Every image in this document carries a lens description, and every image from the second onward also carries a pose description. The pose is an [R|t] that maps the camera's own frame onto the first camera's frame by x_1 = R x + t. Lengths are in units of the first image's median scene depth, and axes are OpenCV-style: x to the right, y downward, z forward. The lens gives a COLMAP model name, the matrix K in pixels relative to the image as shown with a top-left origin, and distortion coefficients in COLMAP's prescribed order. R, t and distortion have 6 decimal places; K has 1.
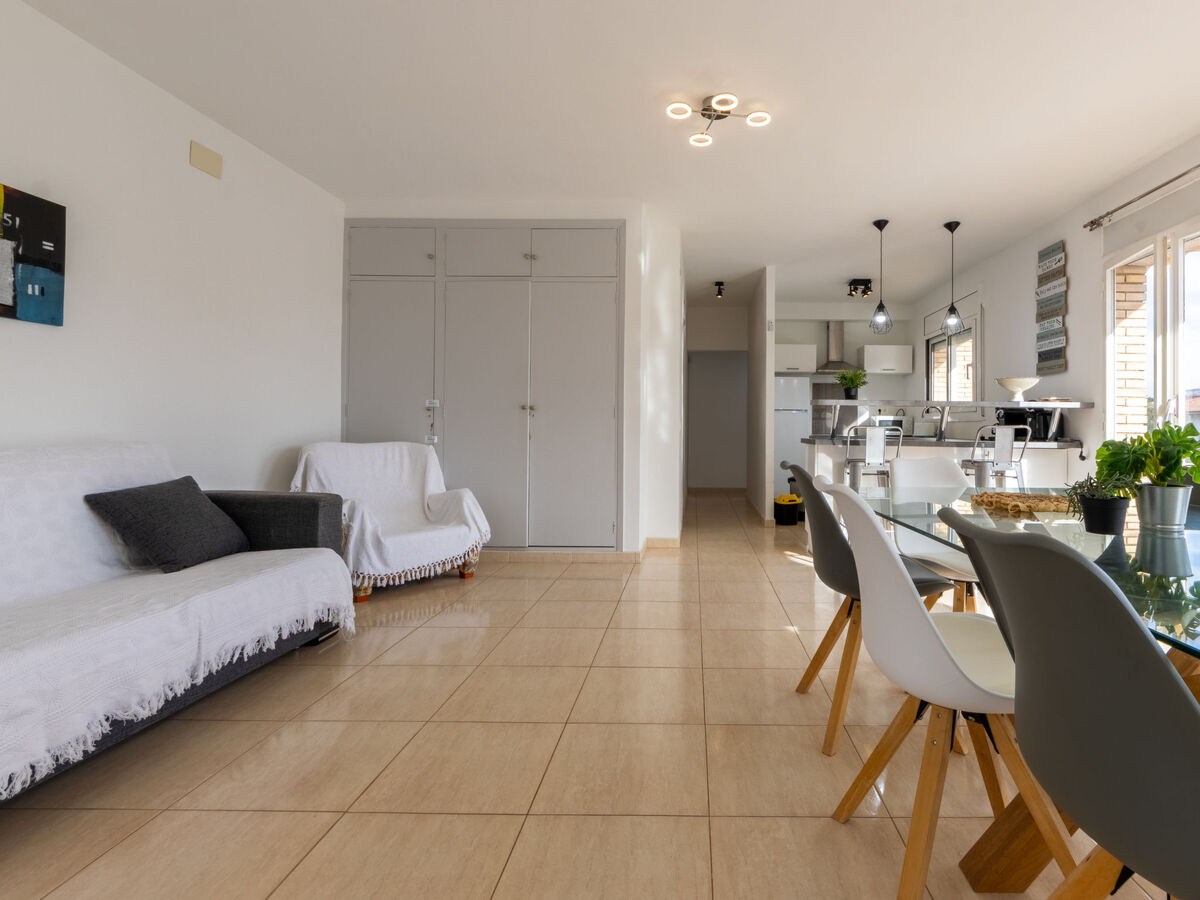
lens RADIAL K [[575.2, 0, 594.1], [0, 575.2, 431.5], [0, 0, 1]] dist [0.001526, -0.006575]
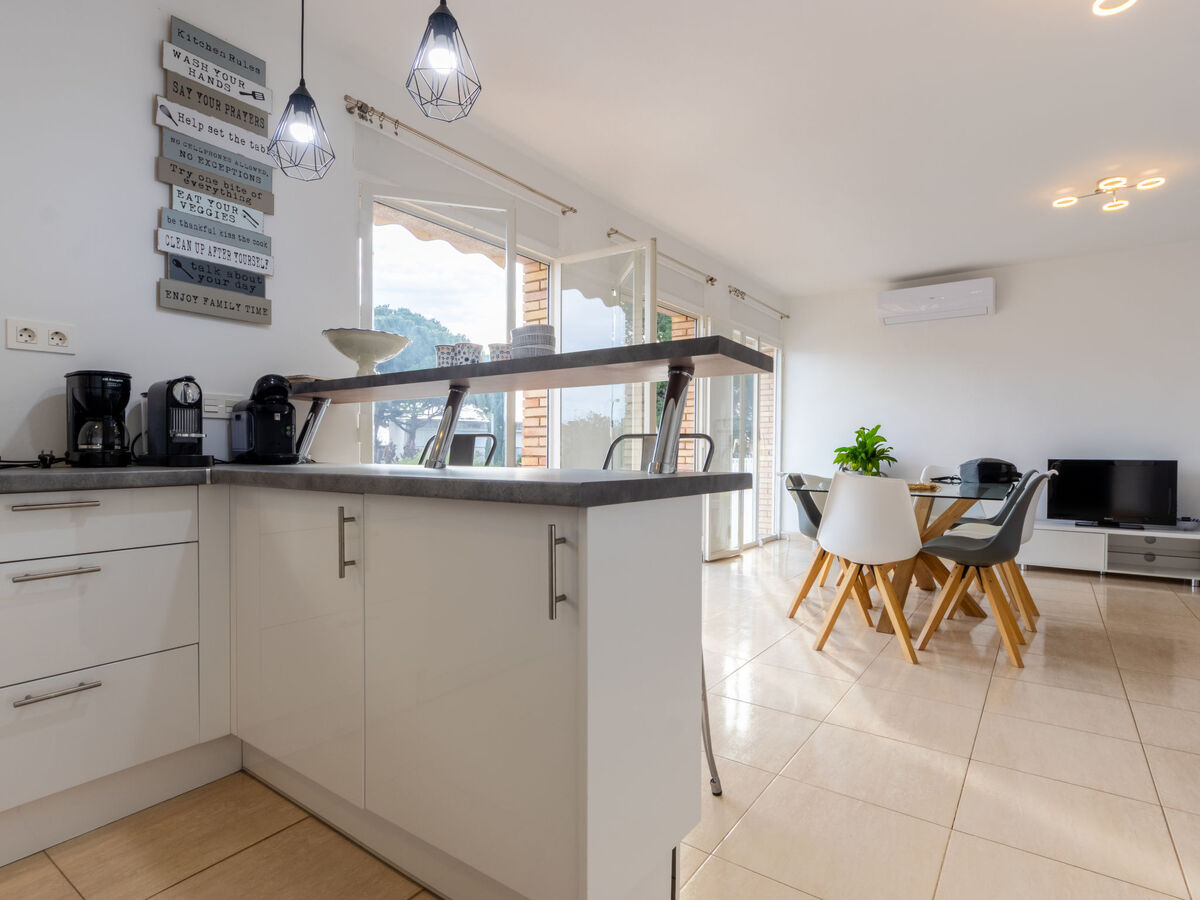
lens RADIAL K [[630.3, 0, 599.8], [0, 630.3, 452.0], [0, 0, 1]] dist [-0.000235, -0.000039]
pose [[-0.815792, -0.011479, 0.578232, 0.252717], [-0.009156, 0.999934, 0.006933, 0.000472], [-0.578274, 0.000362, -0.815843, 1.219312]]
